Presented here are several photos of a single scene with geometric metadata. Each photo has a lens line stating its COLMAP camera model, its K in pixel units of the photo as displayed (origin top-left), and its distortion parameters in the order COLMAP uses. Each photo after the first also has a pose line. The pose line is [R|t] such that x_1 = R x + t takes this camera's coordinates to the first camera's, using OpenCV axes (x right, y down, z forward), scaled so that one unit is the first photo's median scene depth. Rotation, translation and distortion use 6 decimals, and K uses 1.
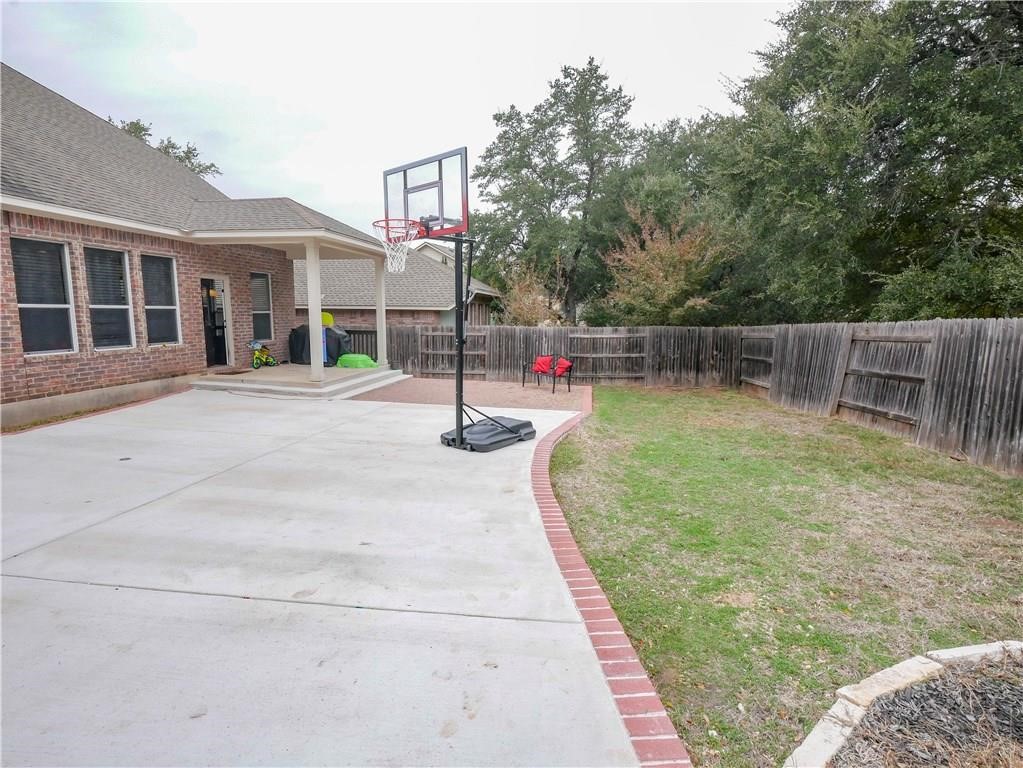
lens RADIAL K [[493.4, 0, 510.0], [0, 493.4, 386.1], [0, 0, 1]] dist [-0.018312, -0.000337]
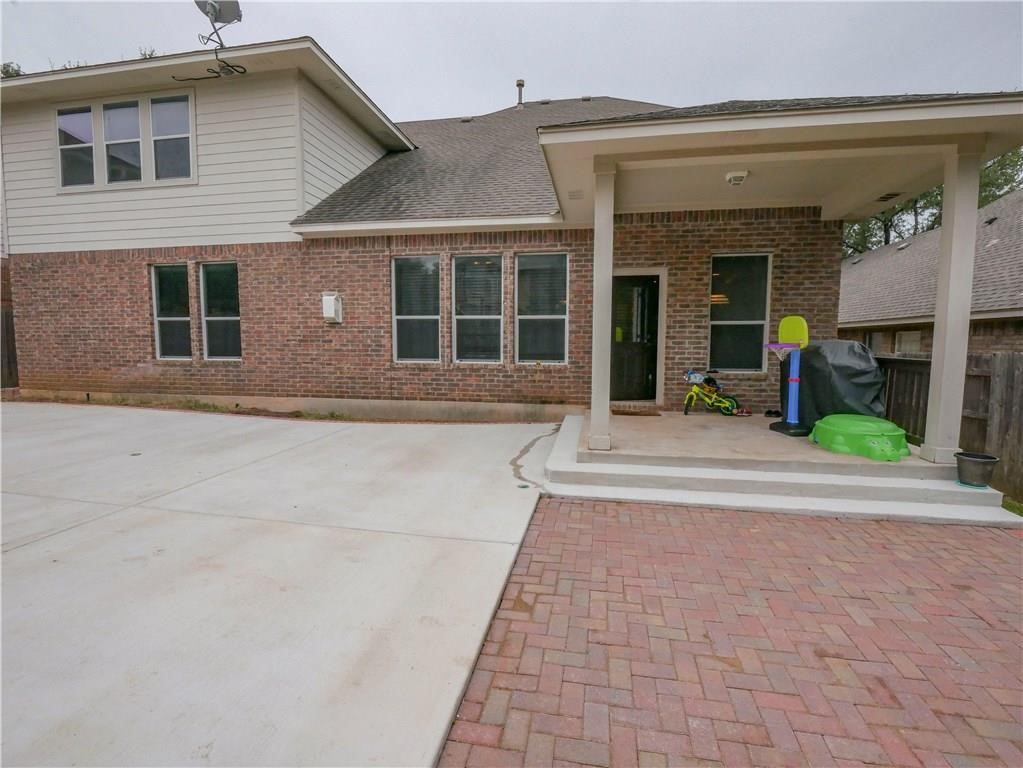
lens RADIAL K [[493.4, 0, 508.5], [0, 493.4, 378.5], [0, 0, 1]] dist [-0.018312, -0.000337]
pose [[-0.008591, 0.102712, -0.994674, 0.128980], [-0.145461, 0.984002, 0.102867, -0.154182], [0.989327, 0.145570, 0.006488, 1.078048]]
